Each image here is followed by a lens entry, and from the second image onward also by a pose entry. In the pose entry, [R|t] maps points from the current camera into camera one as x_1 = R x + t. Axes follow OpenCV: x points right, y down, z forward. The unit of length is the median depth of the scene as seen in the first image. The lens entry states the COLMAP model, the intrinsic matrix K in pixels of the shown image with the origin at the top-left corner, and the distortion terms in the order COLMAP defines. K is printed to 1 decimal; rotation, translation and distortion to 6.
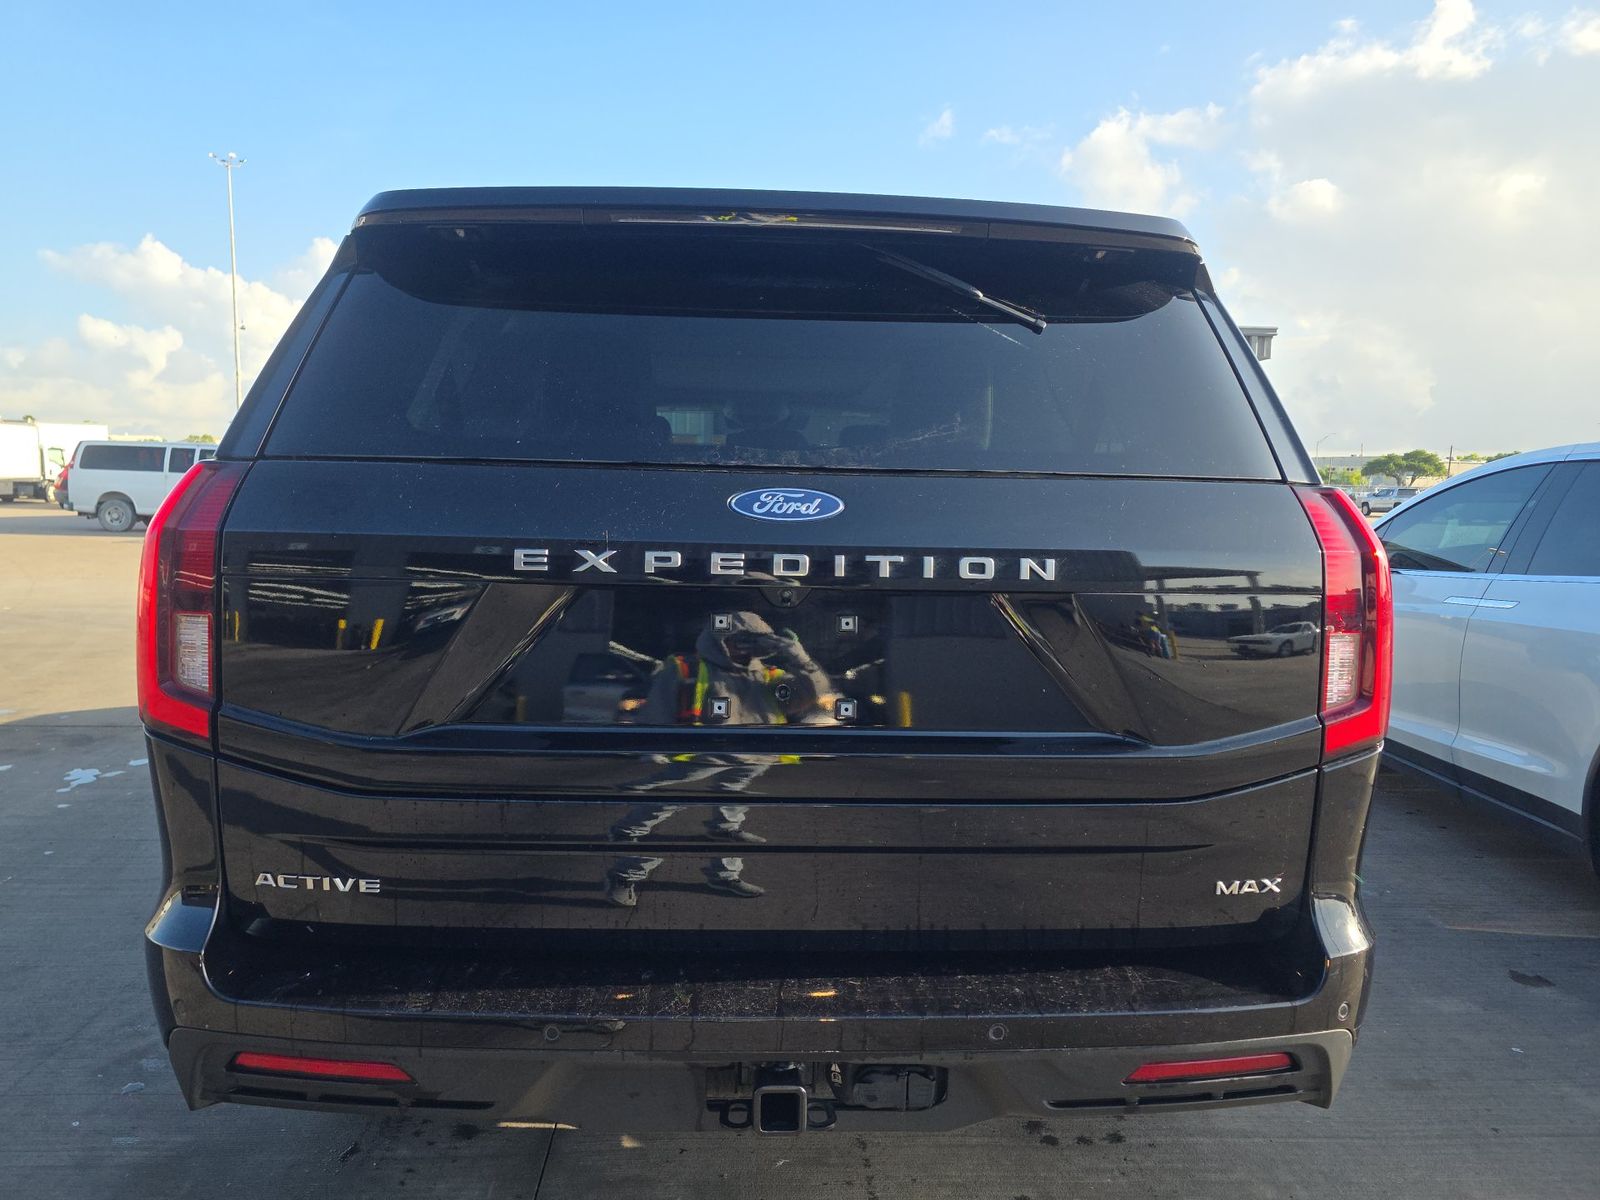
lens RADIAL K [[1107.7, 0, 791.1], [0, 1107.7, 599.4], [0, 0, 1]] dist [0.022228, -0.021309]
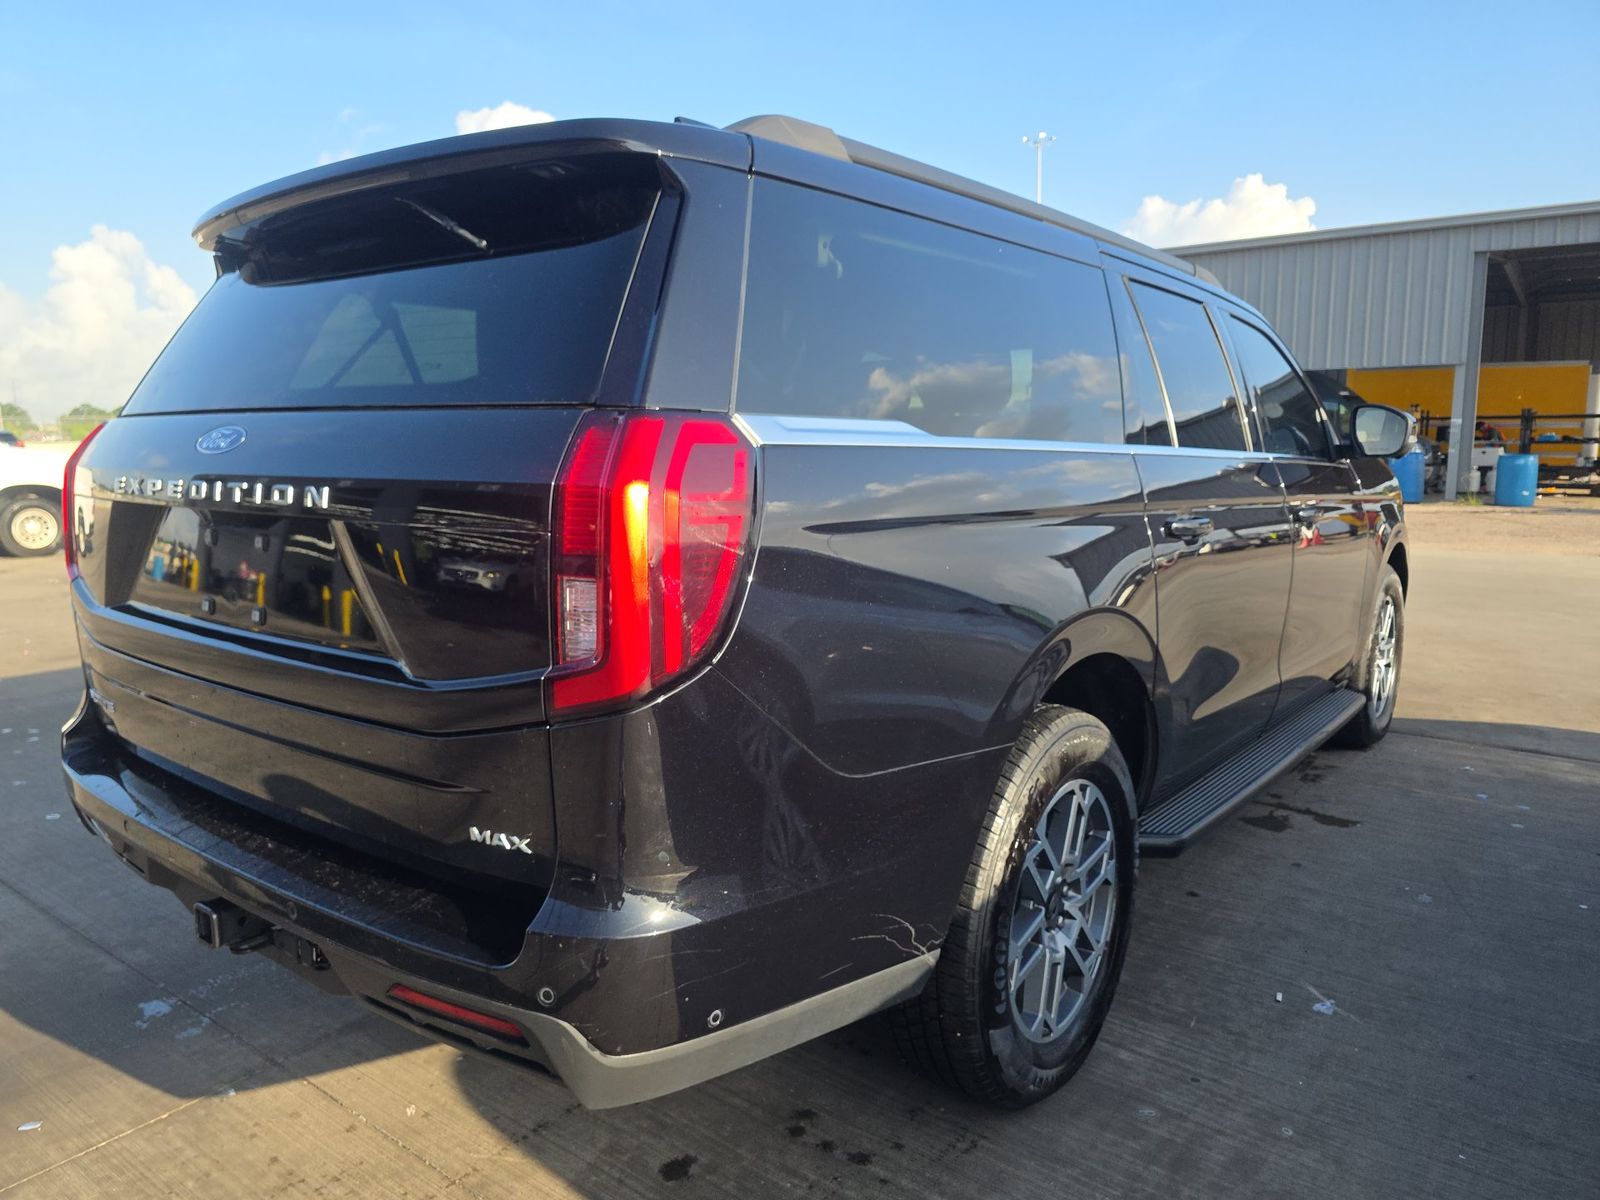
lens RADIAL K [[1107.7, 0, 791.1], [0, 1107.7, 599.4], [0, 0, 1]] dist [0.022228, -0.021309]
pose [[0.745200, 0.068929, -0.663269, 1.206606], [-0.041764, 0.997515, 0.056743, -0.007564], [0.665532, -0.014584, 0.746227, 0.470471]]
